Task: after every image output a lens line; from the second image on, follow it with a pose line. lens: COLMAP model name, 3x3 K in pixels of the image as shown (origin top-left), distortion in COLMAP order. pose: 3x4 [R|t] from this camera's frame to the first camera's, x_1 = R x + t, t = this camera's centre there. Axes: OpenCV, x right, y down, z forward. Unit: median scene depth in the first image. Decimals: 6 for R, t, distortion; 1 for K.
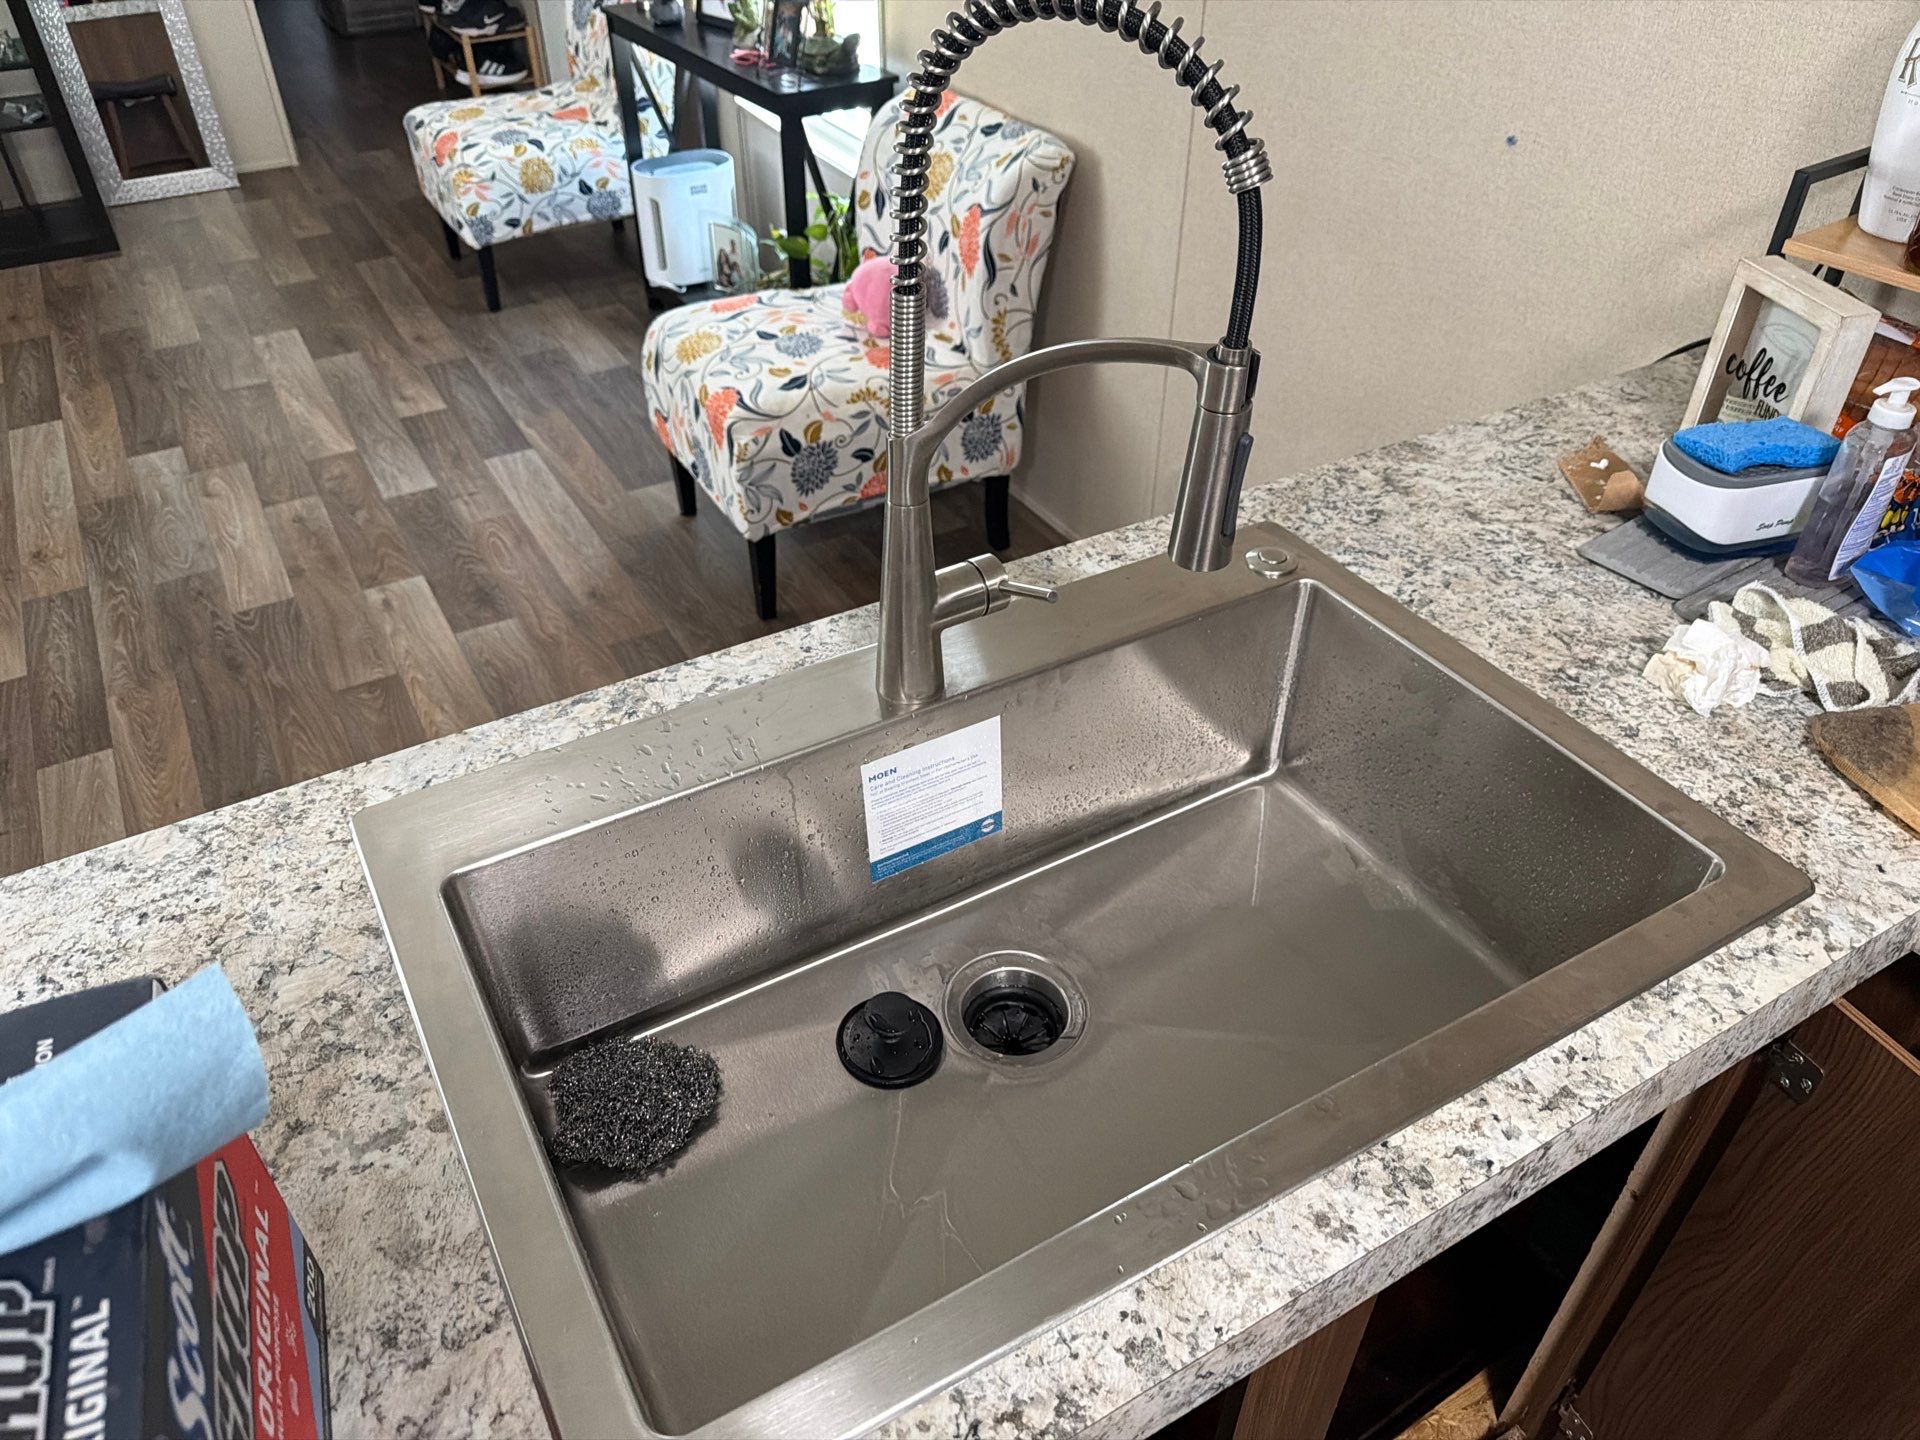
lens RADIAL K [[1358.4, 0, 942.1], [0, 1358.4, 730.0], [0, 0, 1]] dist [0.008501, -0.025960]
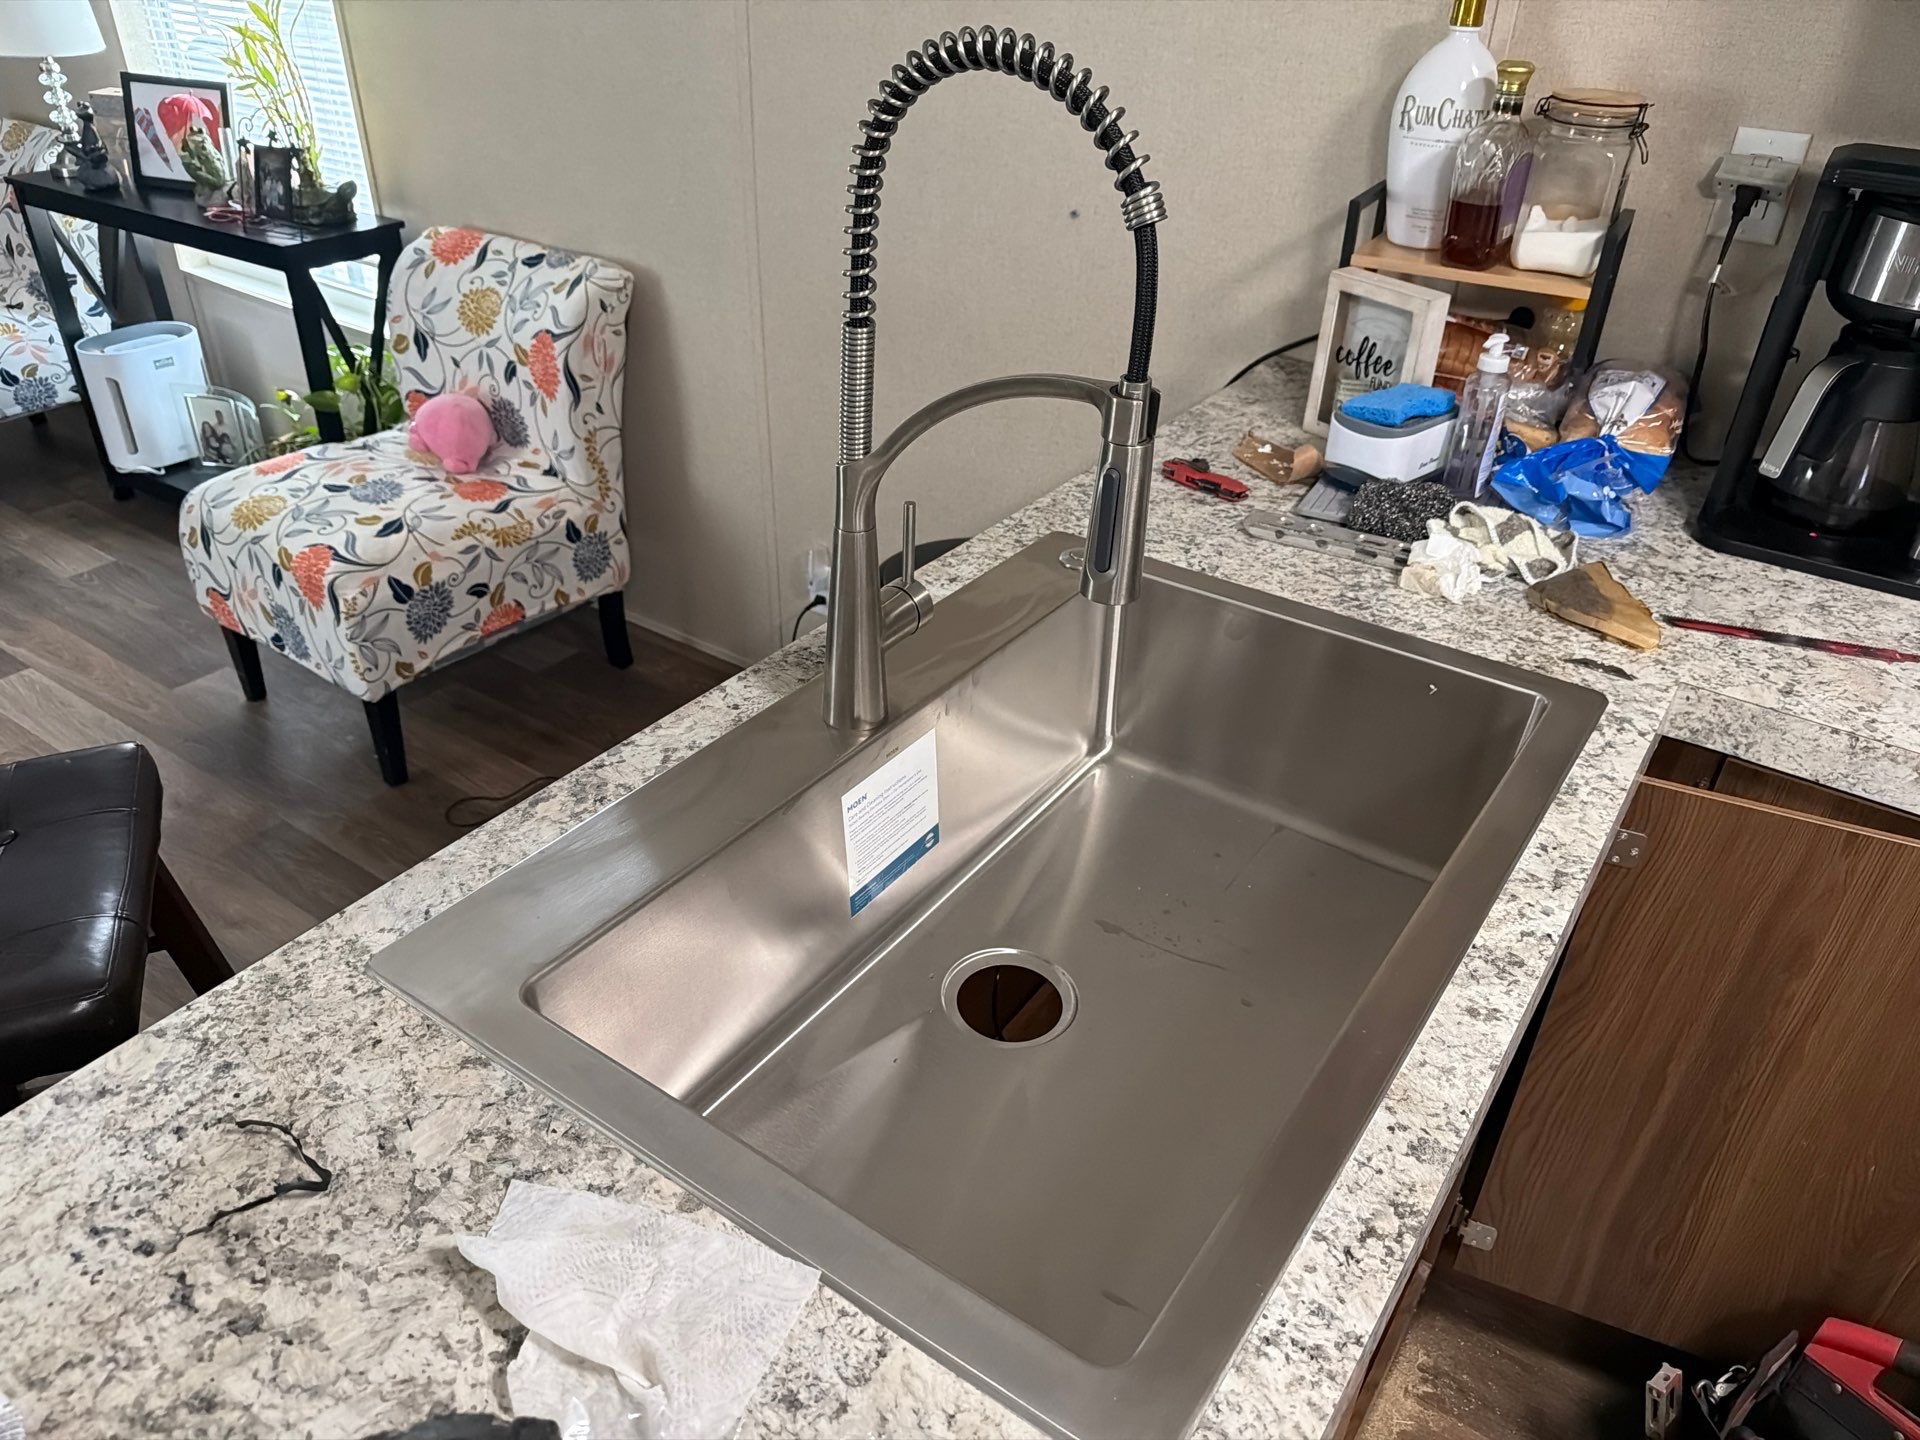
lens RADIAL K [[1358.4, 0, 918.5], [0, 1358.4, 734.9], [0, 0, 1]] dist [0.008501, -0.025960]
pose [[0.903645, -0.207972, 0.374398, -0.313784], [0.243104, 0.968782, -0.048611, 0.037331], [-0.352600, 0.134944, 0.925993, 0.021414]]
